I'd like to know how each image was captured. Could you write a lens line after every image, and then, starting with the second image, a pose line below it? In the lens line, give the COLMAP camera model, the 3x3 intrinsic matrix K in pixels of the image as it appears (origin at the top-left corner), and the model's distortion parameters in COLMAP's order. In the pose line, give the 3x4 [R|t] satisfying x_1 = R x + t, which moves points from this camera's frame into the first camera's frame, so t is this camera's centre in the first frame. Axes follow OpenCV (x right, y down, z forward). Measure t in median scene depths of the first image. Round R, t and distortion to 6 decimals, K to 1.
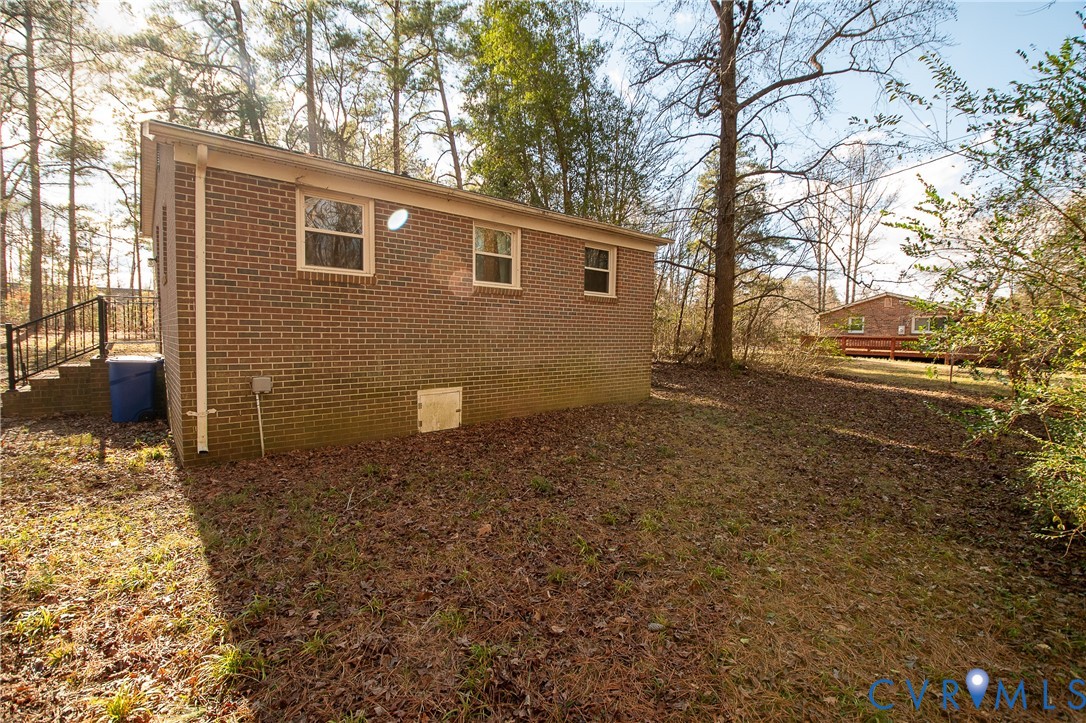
lens RADIAL K [[502.1, 0, 609.0], [0, 502.1, 360.5], [0, 0, 1]] dist [0.013575, -0.026896]
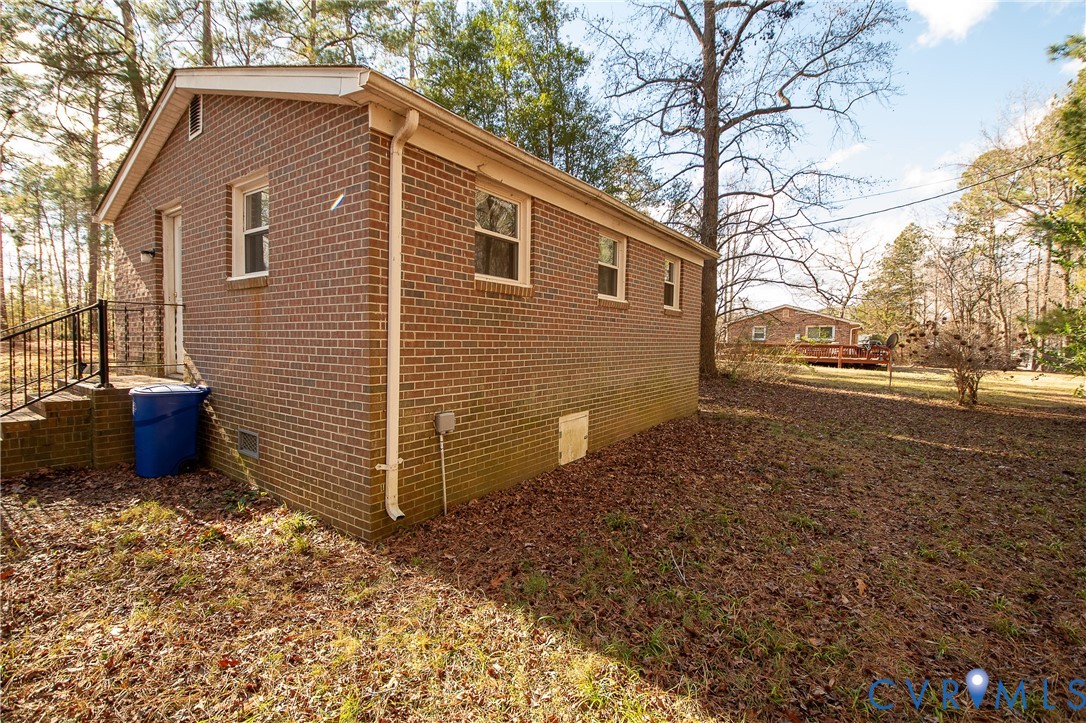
lens RADIAL K [[479.9, 0, 542.3], [0, 479.9, 356.6], [0, 0, 1]] dist [0.012385, -0.022878]
pose [[0.973343, -0.008402, 0.229201, -0.573708], [0.010644, 0.999907, -0.008548, -0.038065], [-0.229108, 0.010760, 0.973341, 0.180315]]
